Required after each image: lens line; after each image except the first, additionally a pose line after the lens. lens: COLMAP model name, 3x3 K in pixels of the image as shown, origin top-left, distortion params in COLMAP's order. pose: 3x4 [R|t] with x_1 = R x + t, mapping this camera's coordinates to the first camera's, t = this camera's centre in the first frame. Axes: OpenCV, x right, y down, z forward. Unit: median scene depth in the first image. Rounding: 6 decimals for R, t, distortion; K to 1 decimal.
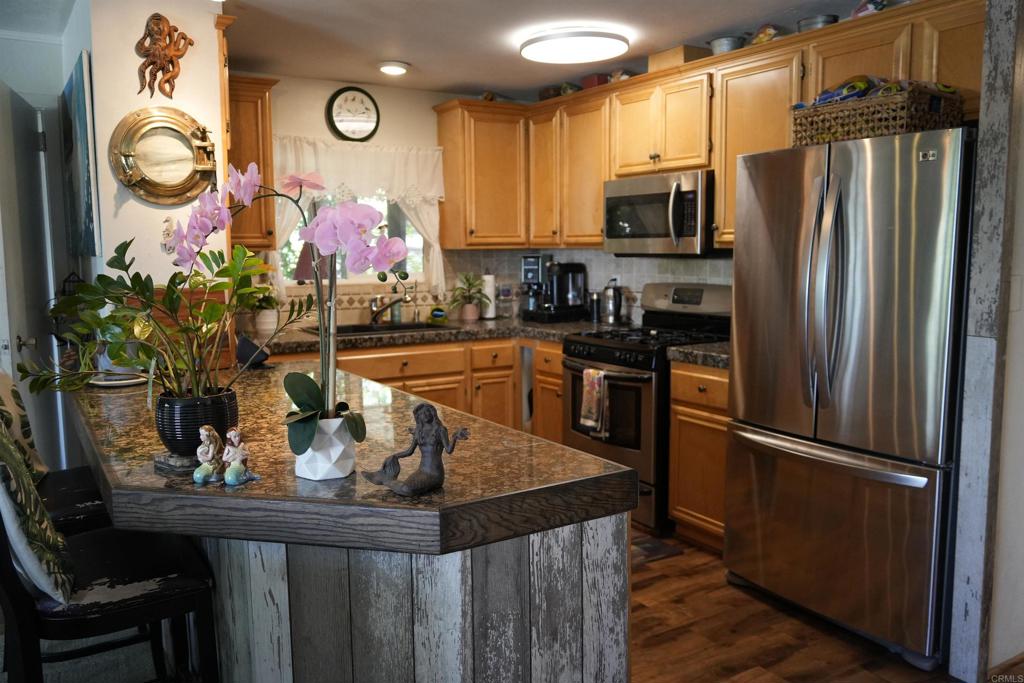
lens RADIAL K [[807.6, 0, 511.5], [0, 807.6, 338.3], [0, 0, 1]] dist [-0.023724, 0.018792]
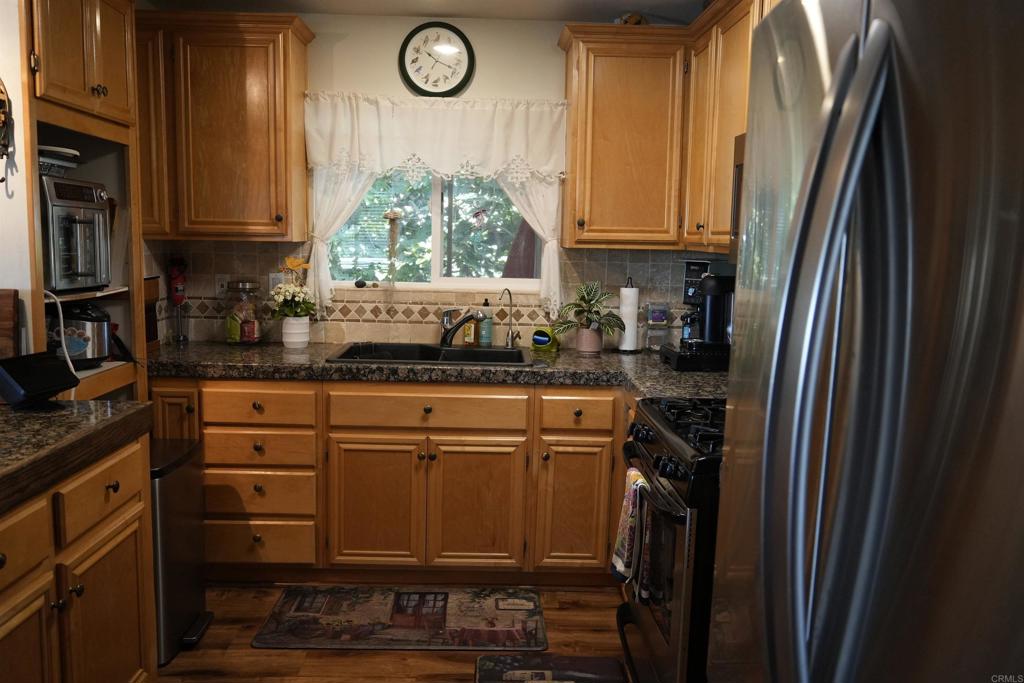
lens RADIAL K [[807.6, 0, 510.7], [0, 807.6, 337.9], [0, 0, 1]] dist [-0.023724, 0.018792]
pose [[0.861844, 0.089312, -0.499247, 0.282663], [-0.085451, 0.995871, 0.030642, -0.060106], [0.499923, 0.016253, 0.865918, 0.451417]]
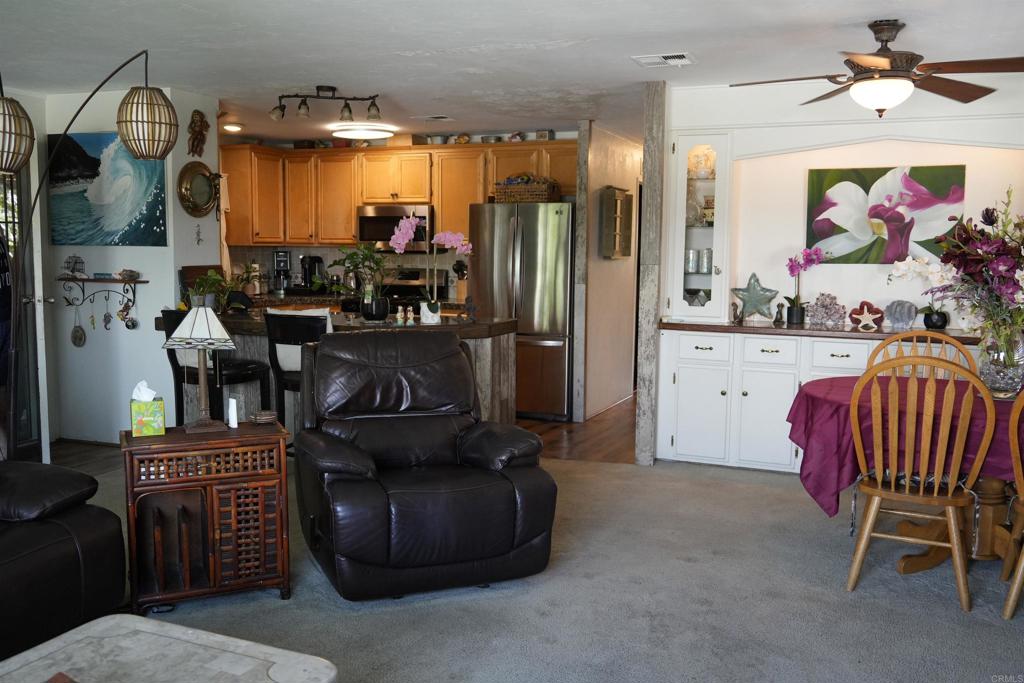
lens RADIAL K [[930.9, 0, 514.8], [0, 930.9, 345.5], [0, 0, 1]] dist [0.011319, -0.001276]
pose [[0.812783, -0.043496, 0.580941, -0.770564], [0.048547, 0.998797, 0.006861, 0.095977], [-0.580541, 0.022626, 0.813917, -0.758568]]
